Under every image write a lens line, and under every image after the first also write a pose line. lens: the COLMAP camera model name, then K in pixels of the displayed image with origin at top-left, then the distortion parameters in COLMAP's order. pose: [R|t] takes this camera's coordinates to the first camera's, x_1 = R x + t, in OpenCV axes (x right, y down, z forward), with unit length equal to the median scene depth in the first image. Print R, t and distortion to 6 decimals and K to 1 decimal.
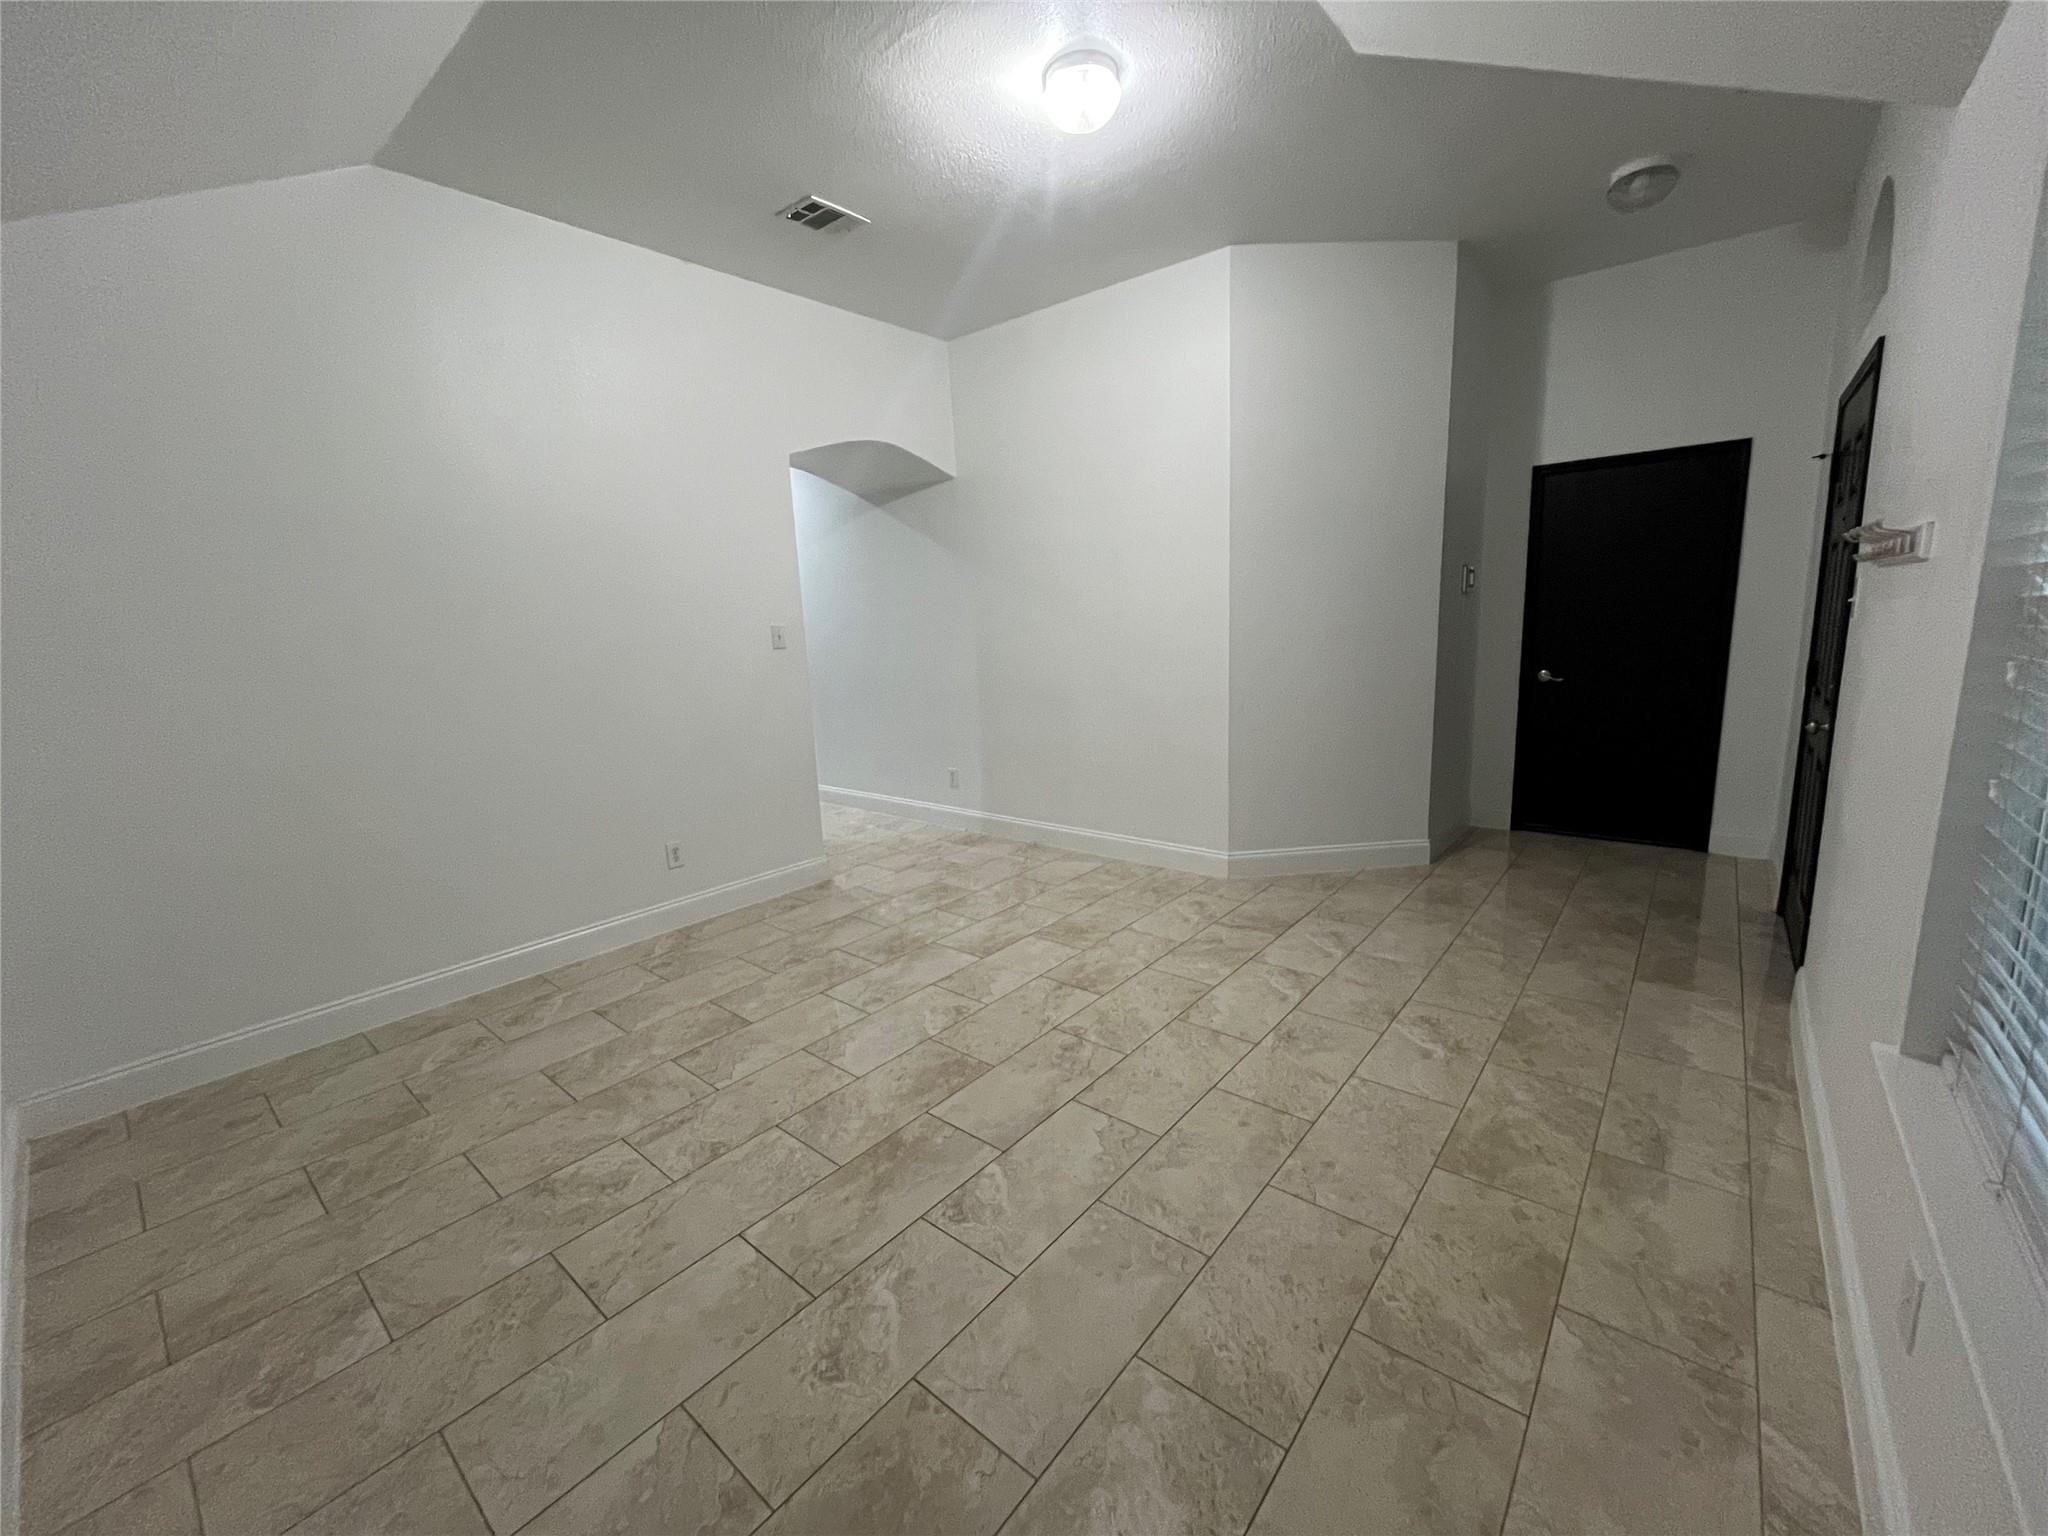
lens RADIAL K [[822.0, 0, 1016.7], [0, 822.0, 760.3], [0, 0, 1]] dist [-0.003669, -0.000843]
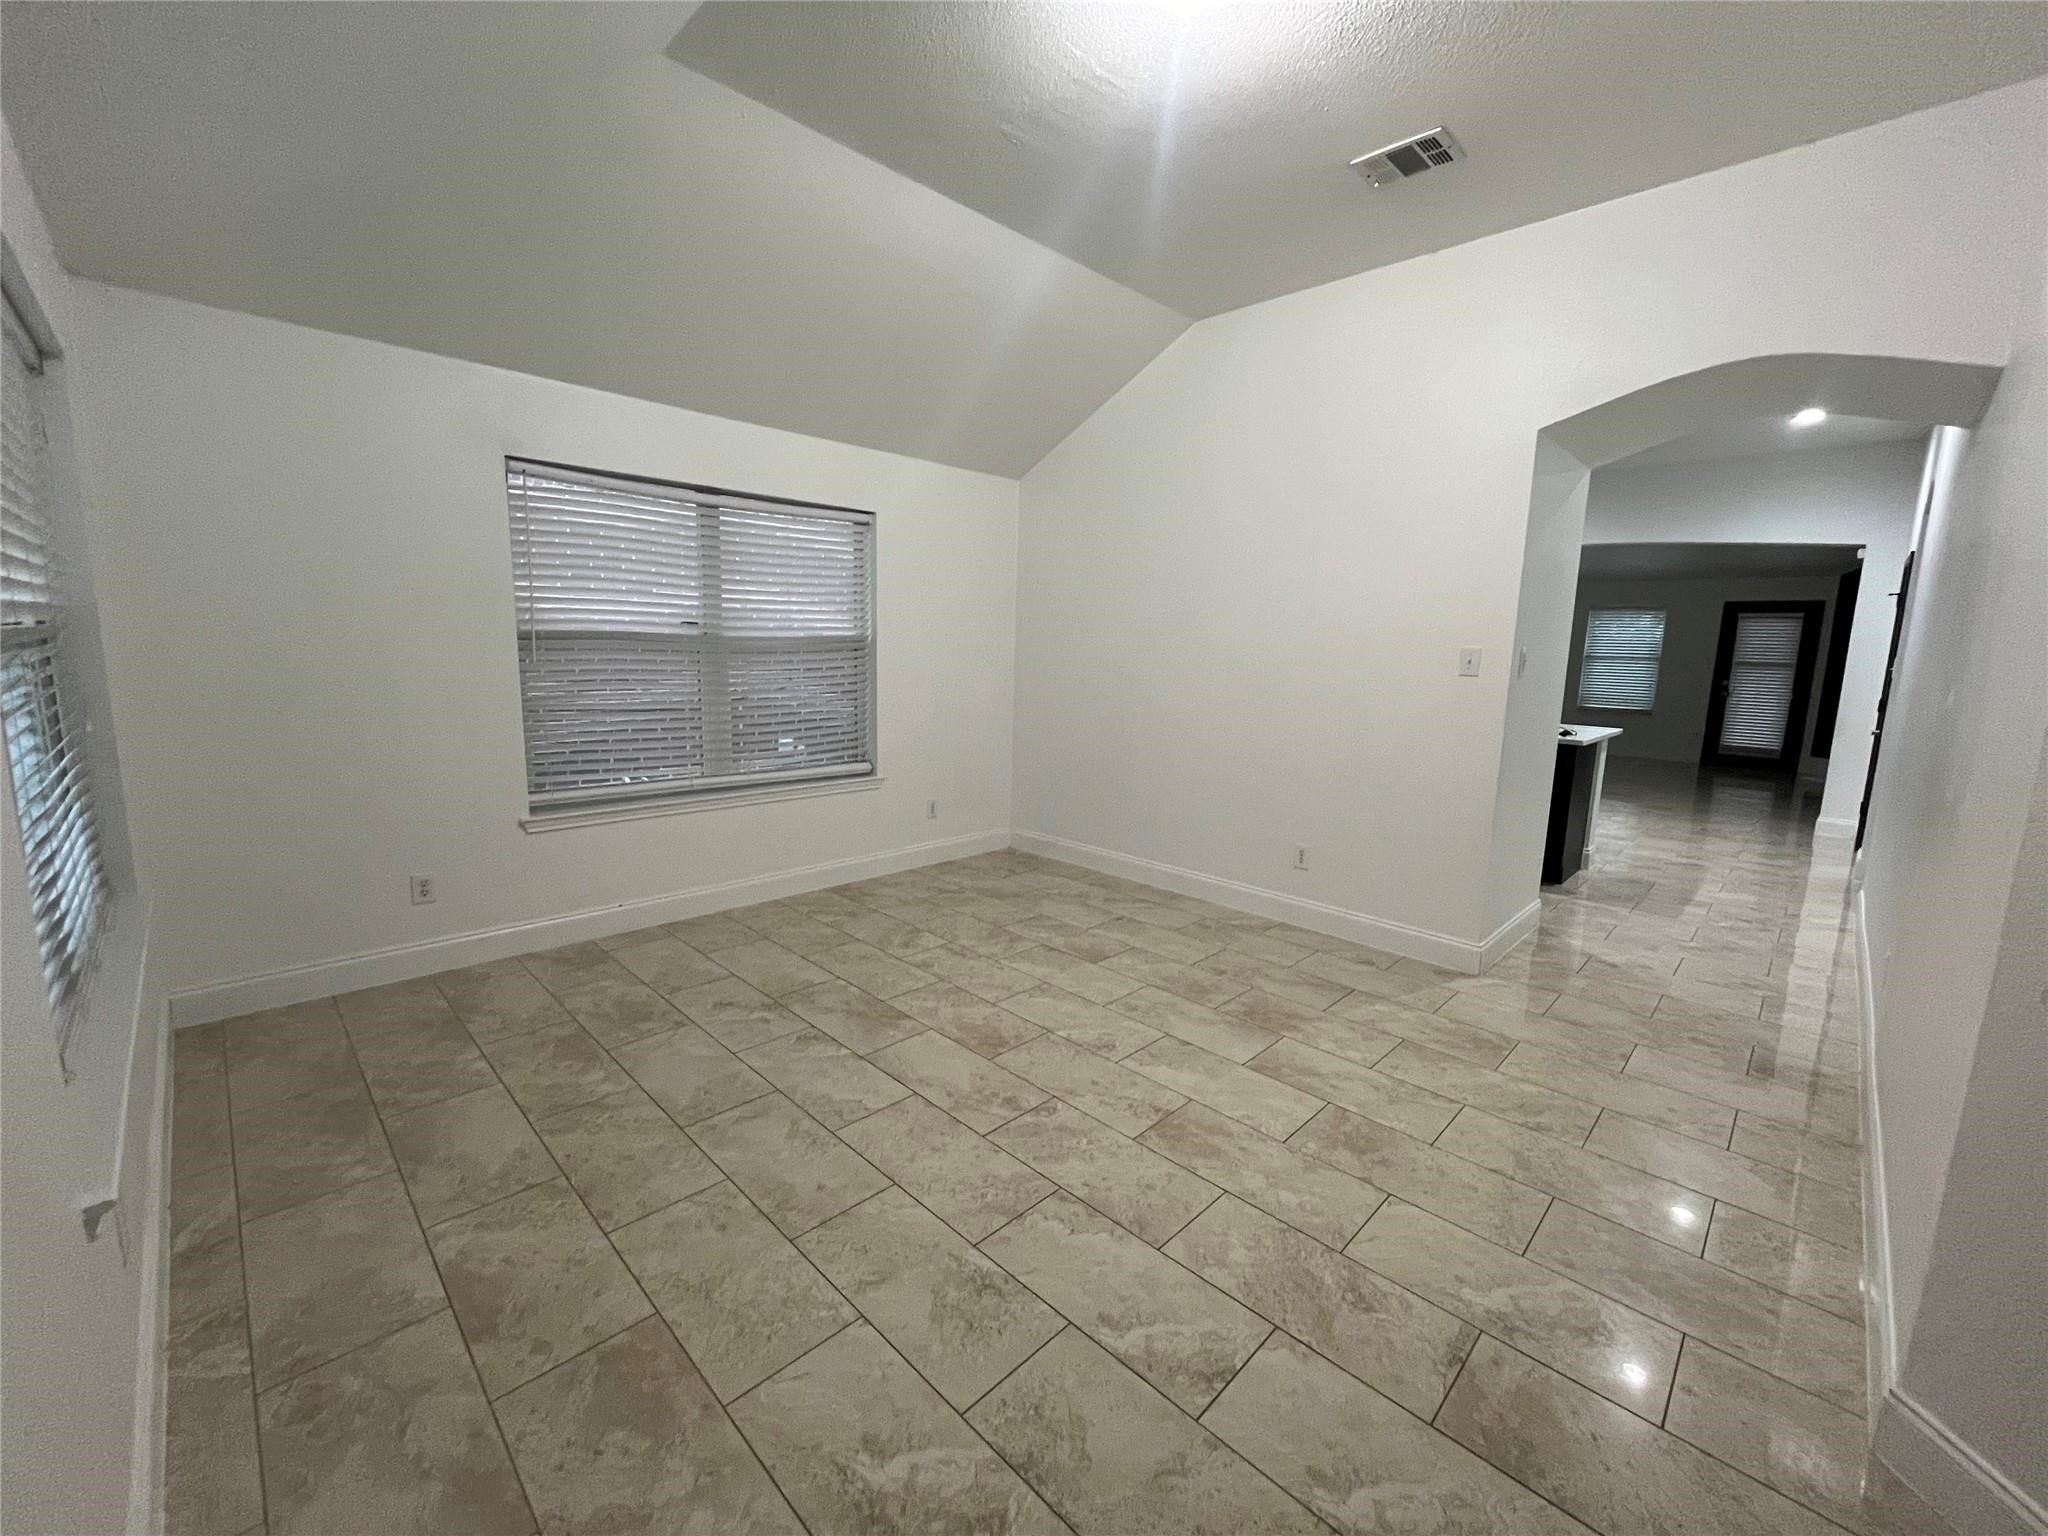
lens RADIAL K [[822.0, 0, 1023.0], [0, 822.0, 769.4], [0, 0, 1]] dist [-0.003669, -0.000843]
pose [[-0.081814, 0.196152, -0.977155, 0.827424], [-0.192847, 0.958796, 0.208613, -0.190397], [0.977812, 0.205509, -0.040616, 0.900453]]
